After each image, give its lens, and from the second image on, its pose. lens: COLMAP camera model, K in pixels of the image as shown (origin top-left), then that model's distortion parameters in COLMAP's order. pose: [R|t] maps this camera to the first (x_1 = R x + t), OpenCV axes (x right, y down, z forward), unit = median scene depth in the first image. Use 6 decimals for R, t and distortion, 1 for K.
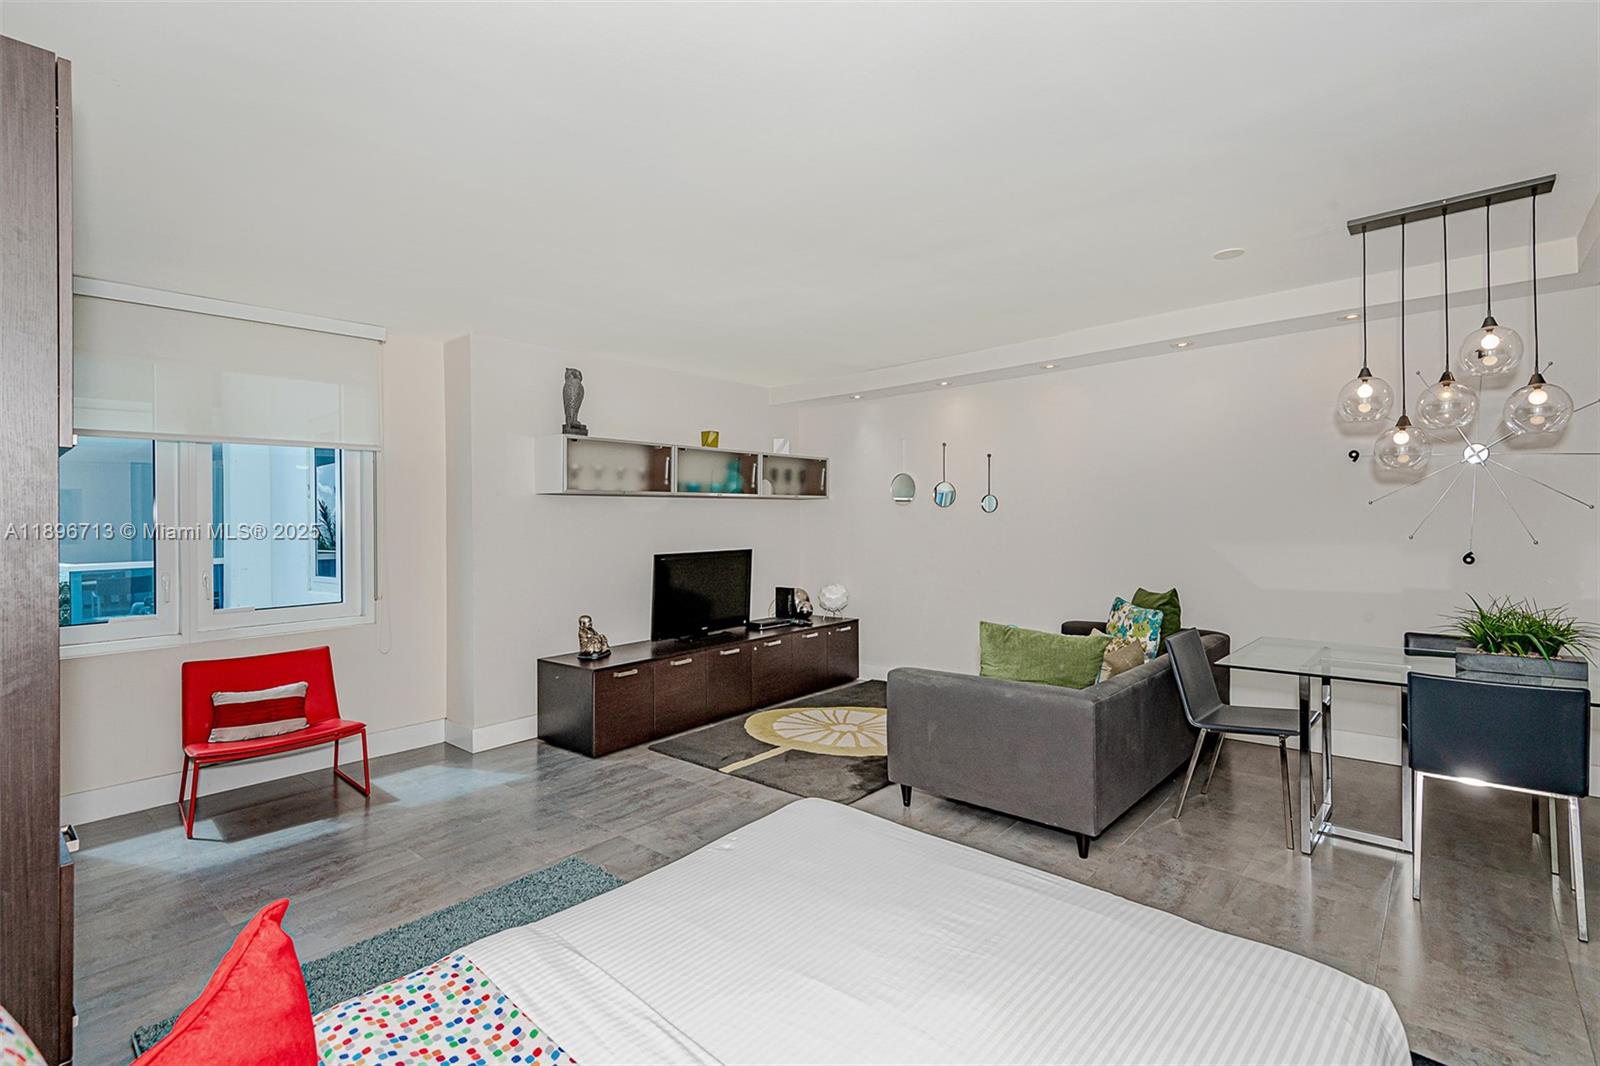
lens RADIAL K [[800.5, 0, 794.2], [0, 800.5, 506.9], [0, 0, 1]] dist [-0.001999, -0.000232]
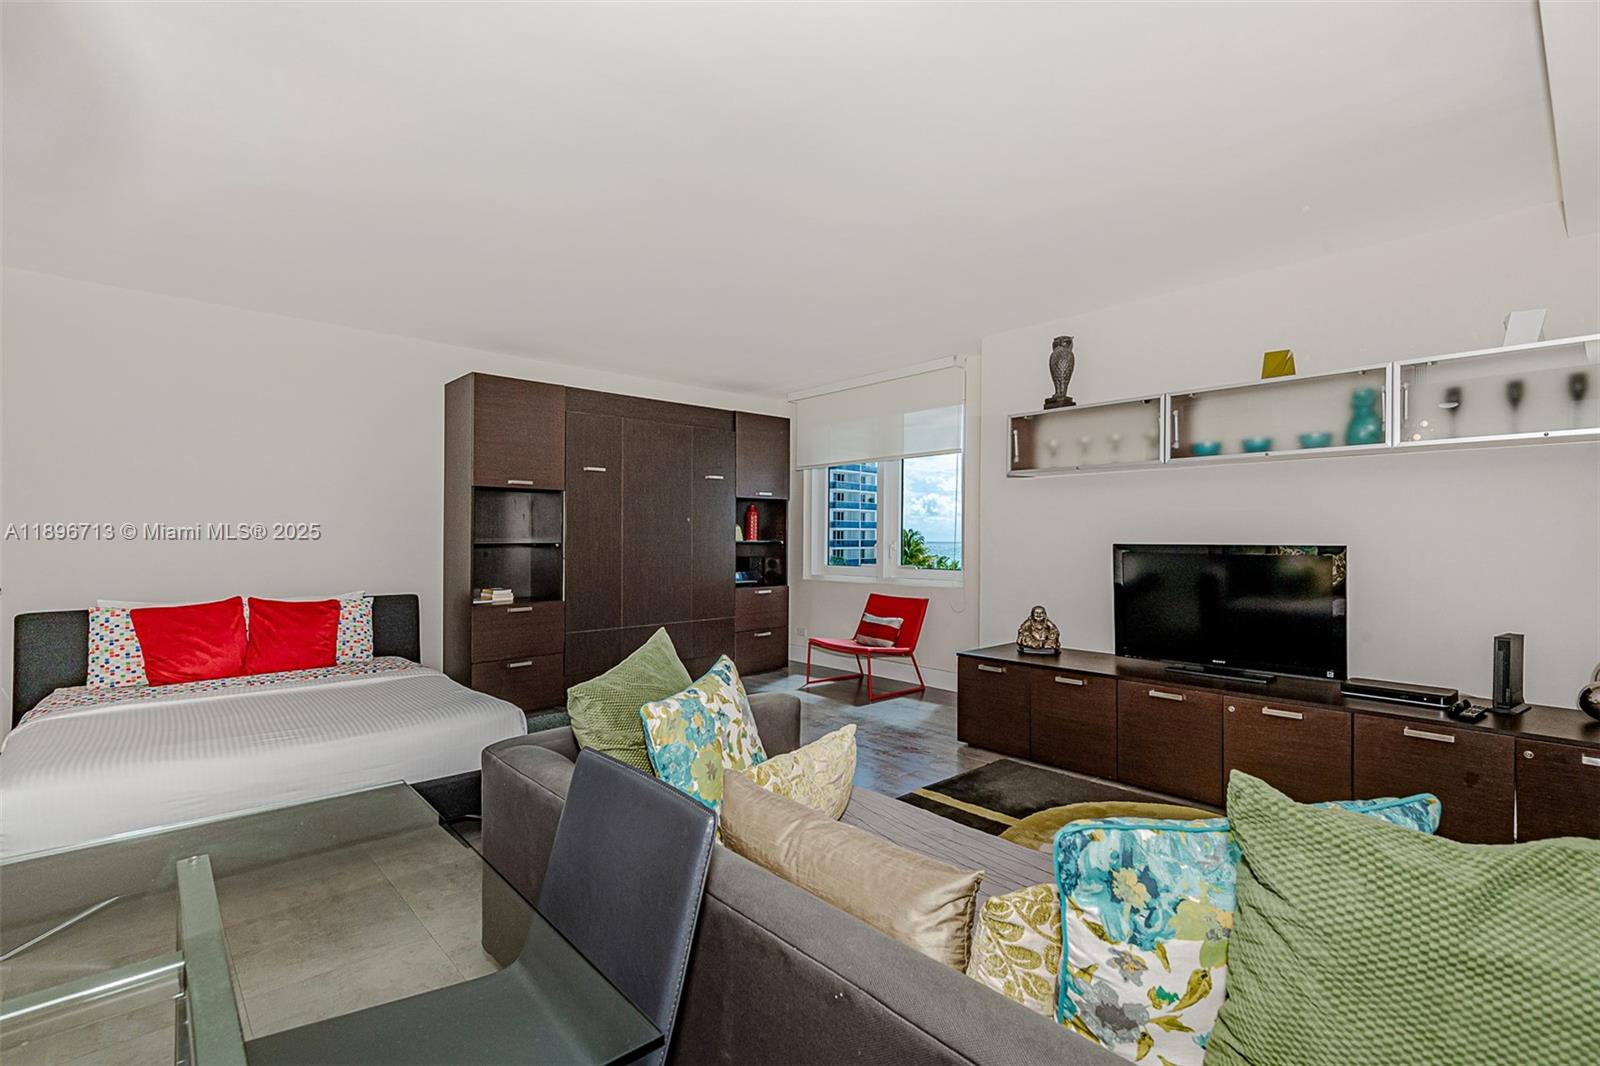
lens RADIAL K [[713.8, 0, 852.1], [0, 713.8, 521.2], [0, 0, 1]] dist [0.008214, -0.000697]
pose [[-0.104239, -0.011603, -0.994485, 0.538940], [0.013379, 0.999825, -0.013067, 0.044211], [0.994462, -0.014667, -0.104065, 0.816426]]
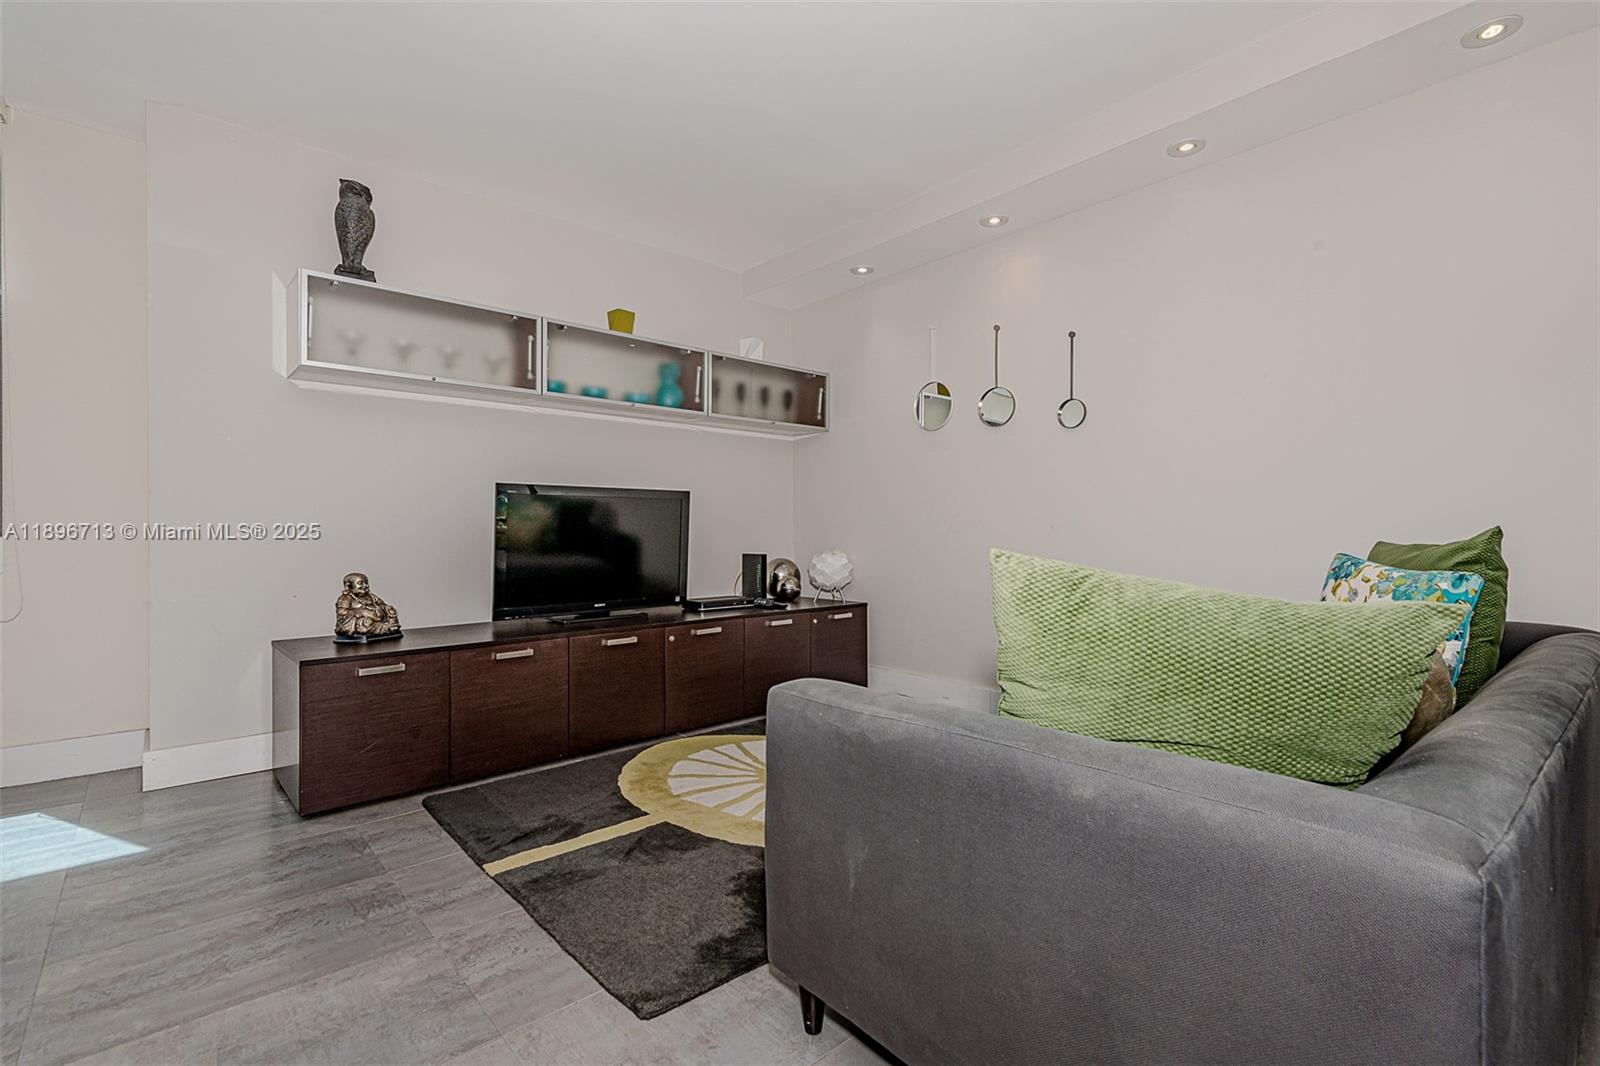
lens RADIAL K [[726.6, 0, 751.0], [0, 726.6, 531.2], [0, 0, 1]] dist [0.004171, -0.000155]
pose [[0.980004, -0.000962, -0.198975, 0.135895], [0.003143, 0.999938, 0.010647, 0.092725], [0.198953, -0.011059, 0.979947, 0.482977]]
